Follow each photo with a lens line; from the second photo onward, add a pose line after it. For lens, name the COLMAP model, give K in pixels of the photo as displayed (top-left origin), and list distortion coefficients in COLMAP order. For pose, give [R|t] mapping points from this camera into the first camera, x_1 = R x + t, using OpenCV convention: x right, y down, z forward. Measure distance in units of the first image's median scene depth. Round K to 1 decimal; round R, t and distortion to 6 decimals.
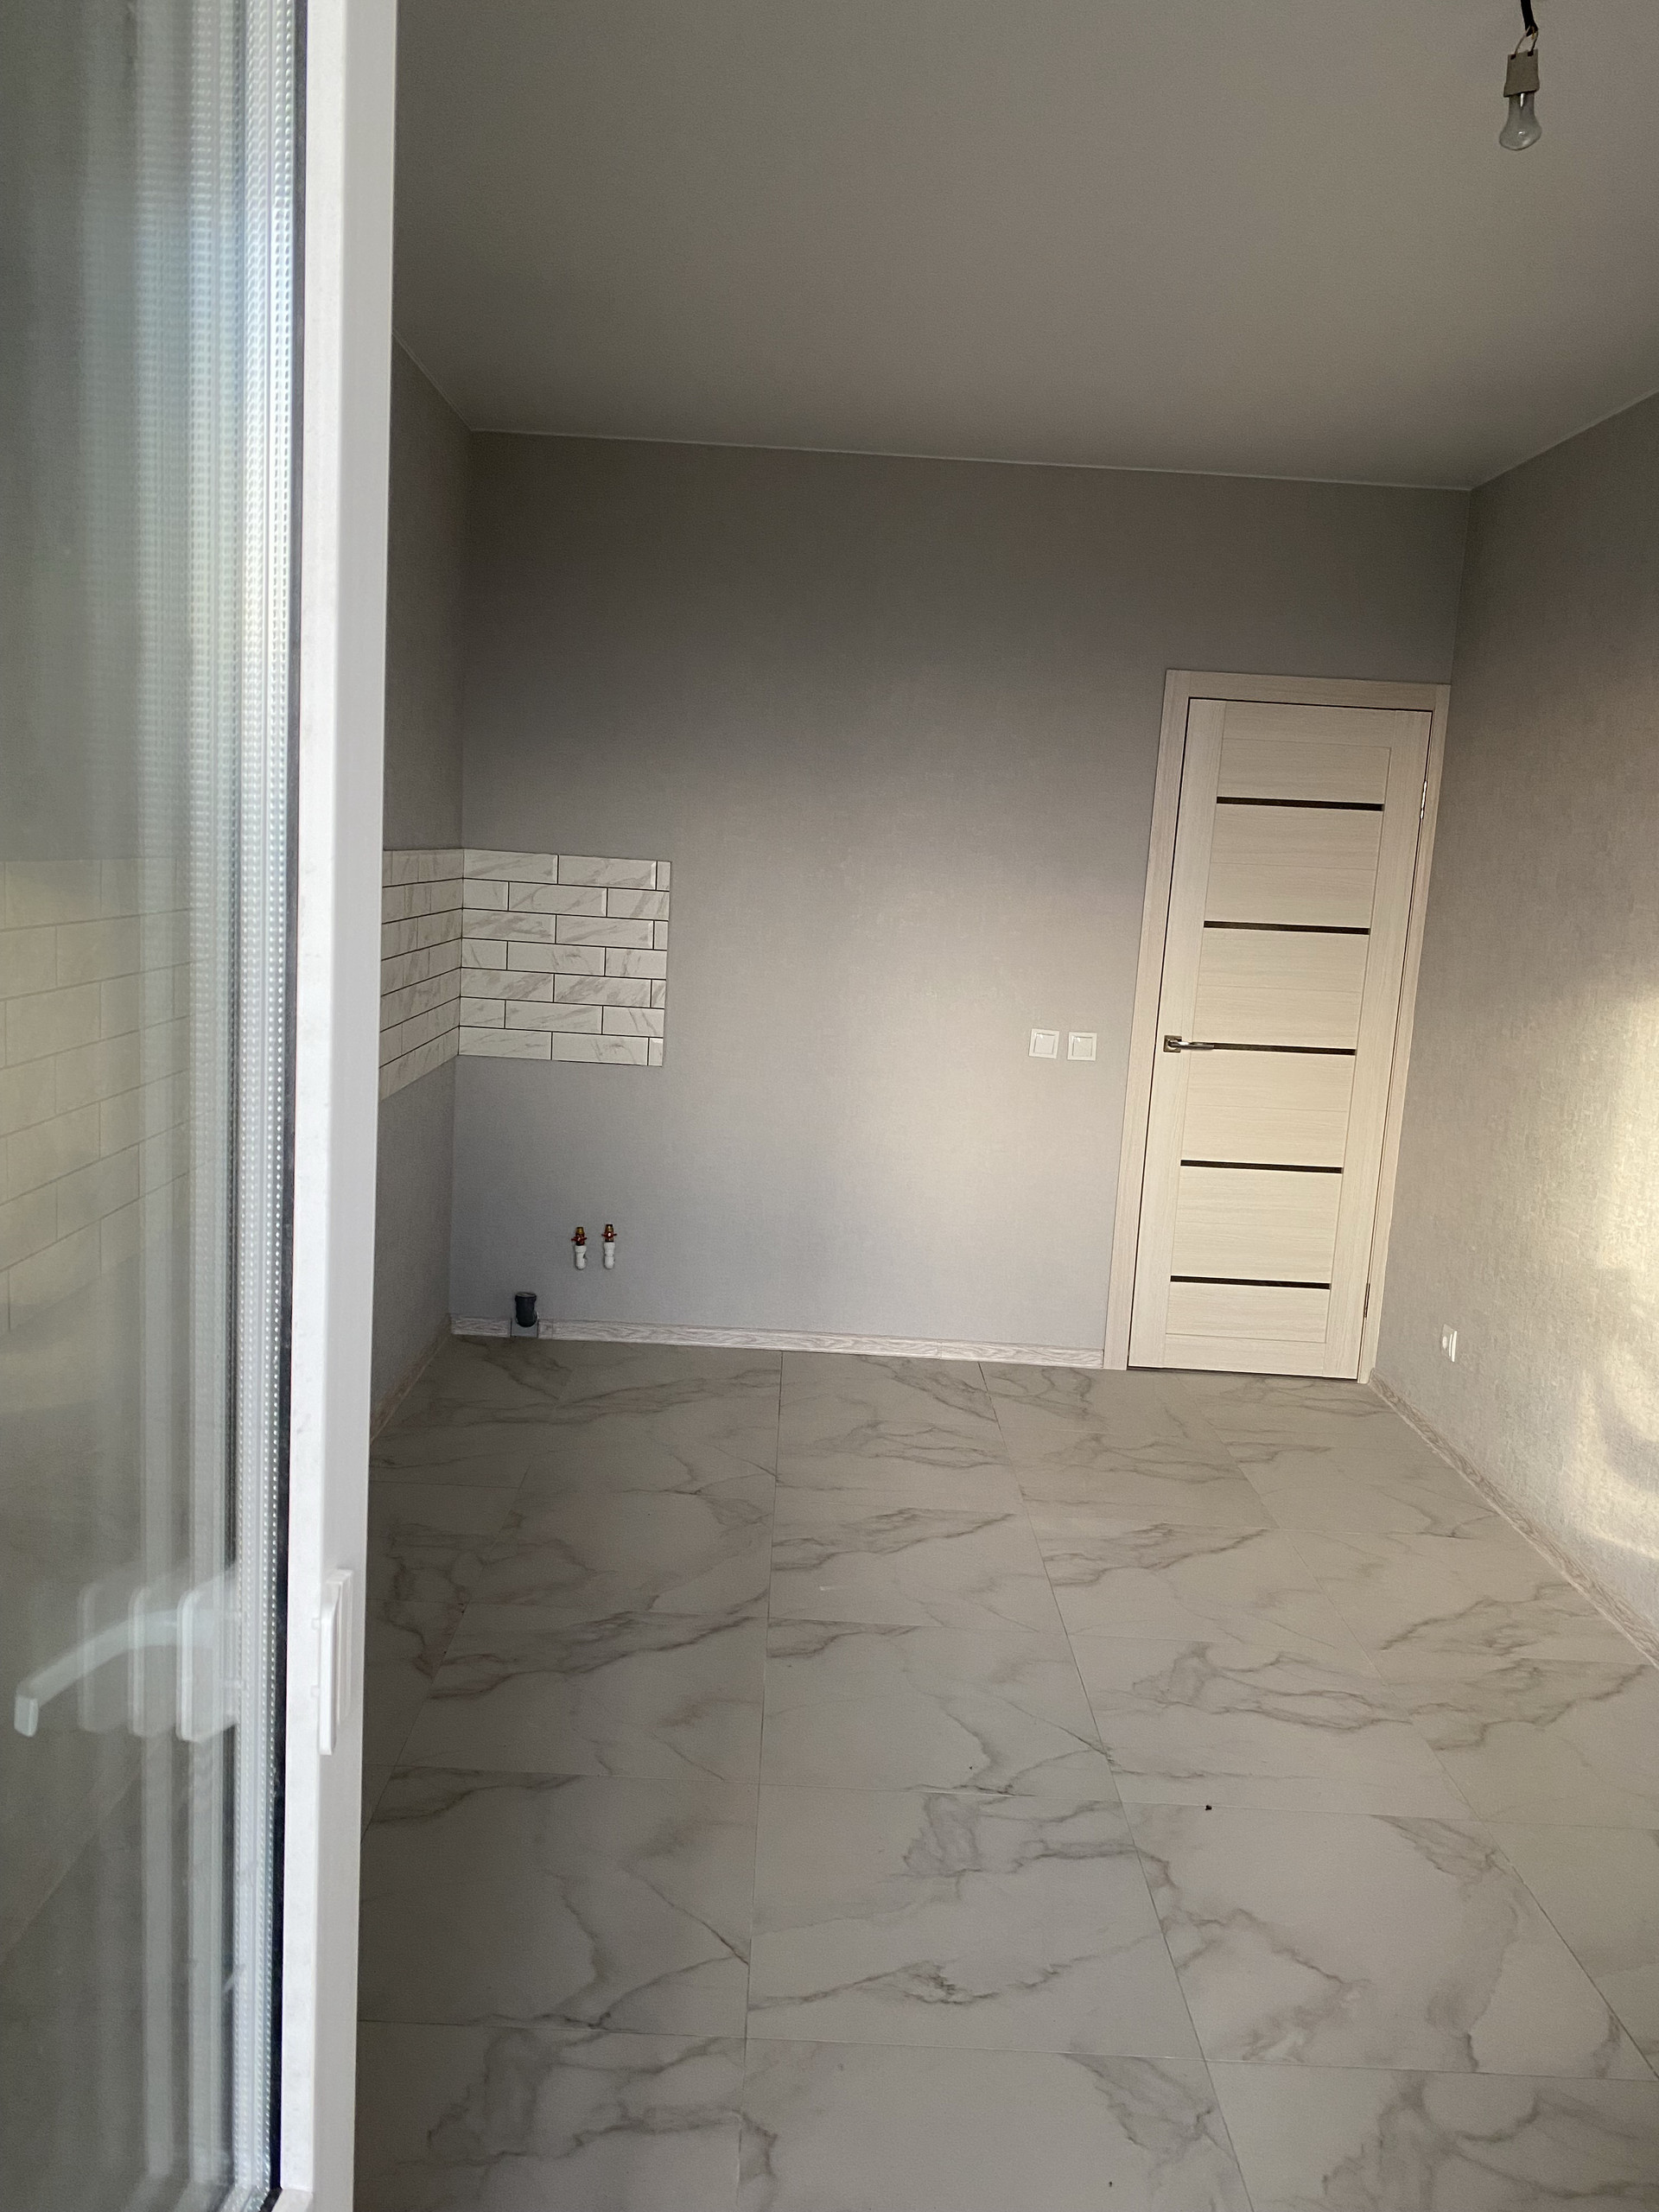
lens RADIAL K [[1704.7, 0, 778.9], [0, 1704.7, 1096.1], [0, 0, 1]] dist [0.070513, -0.009462]
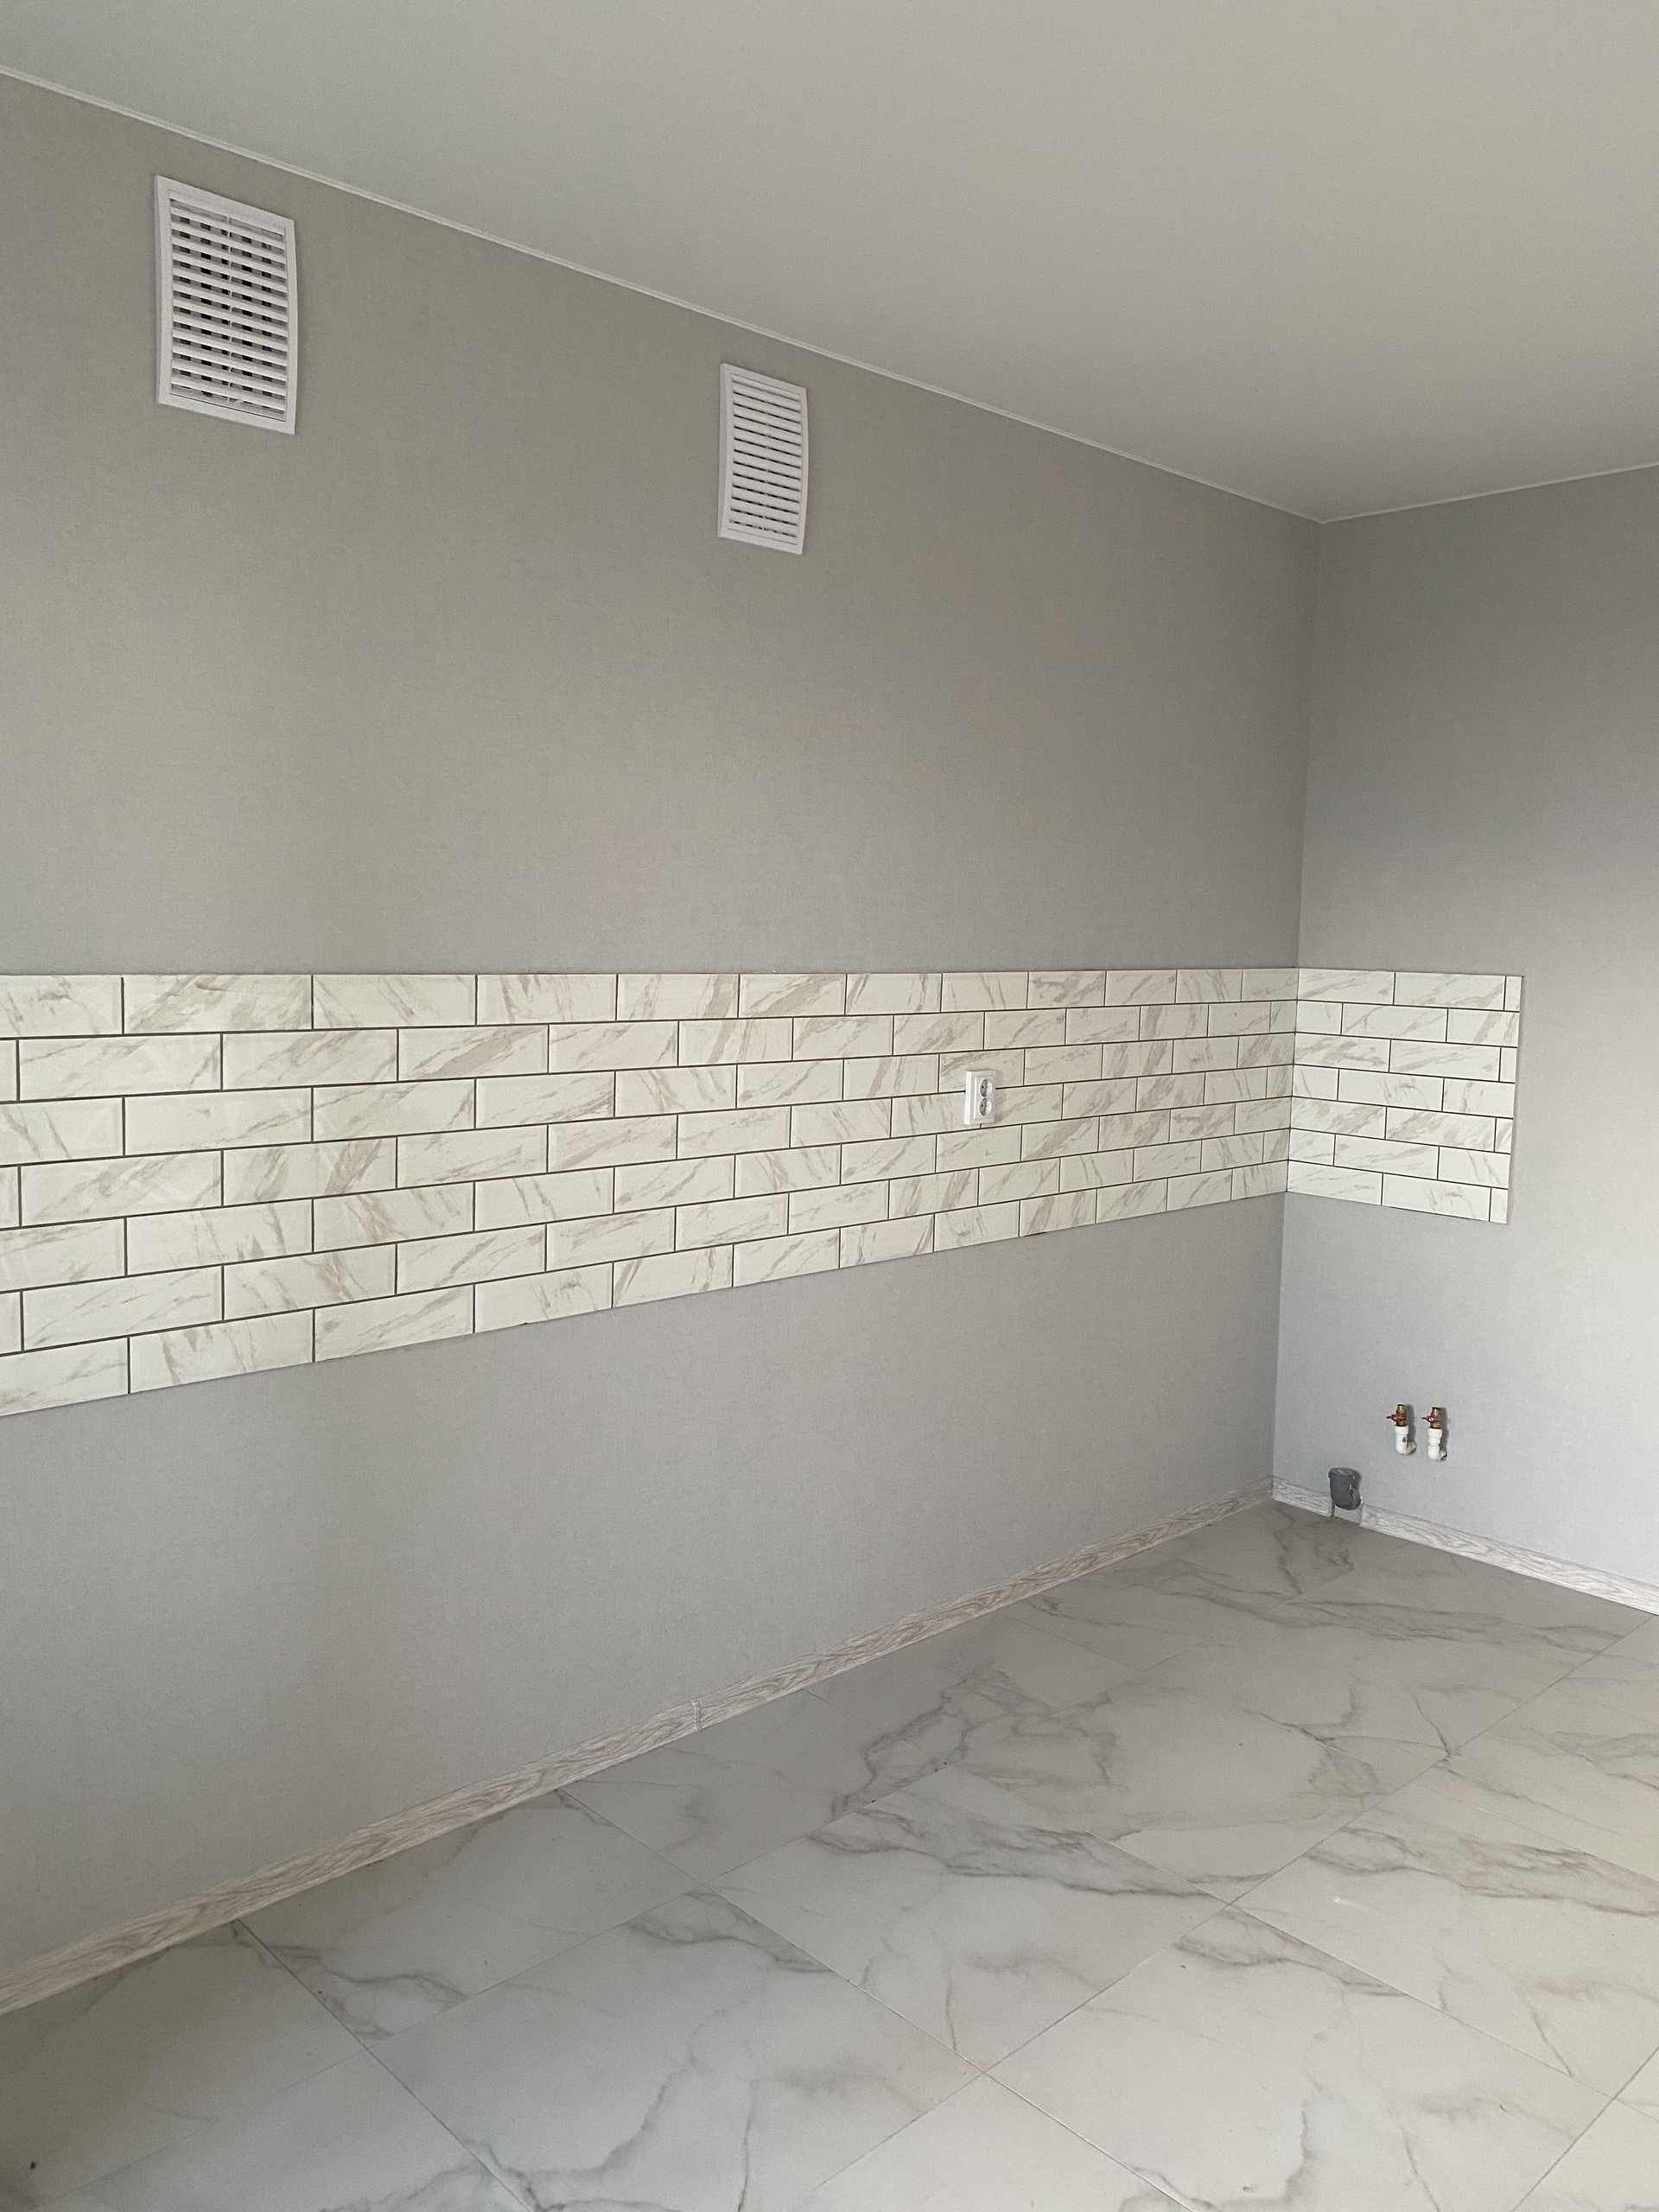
lens RADIAL K [[1704.7, 0, 828.1], [0, 1704.7, 1103.6], [0, 0, 1]] dist [0.070513, -0.009462]
pose [[0.696585, 0.035607, -0.716591, 0.299812], [-0.089699, 0.995254, -0.037741, -0.014658], [0.711845, 0.090567, 0.696472, 0.185769]]
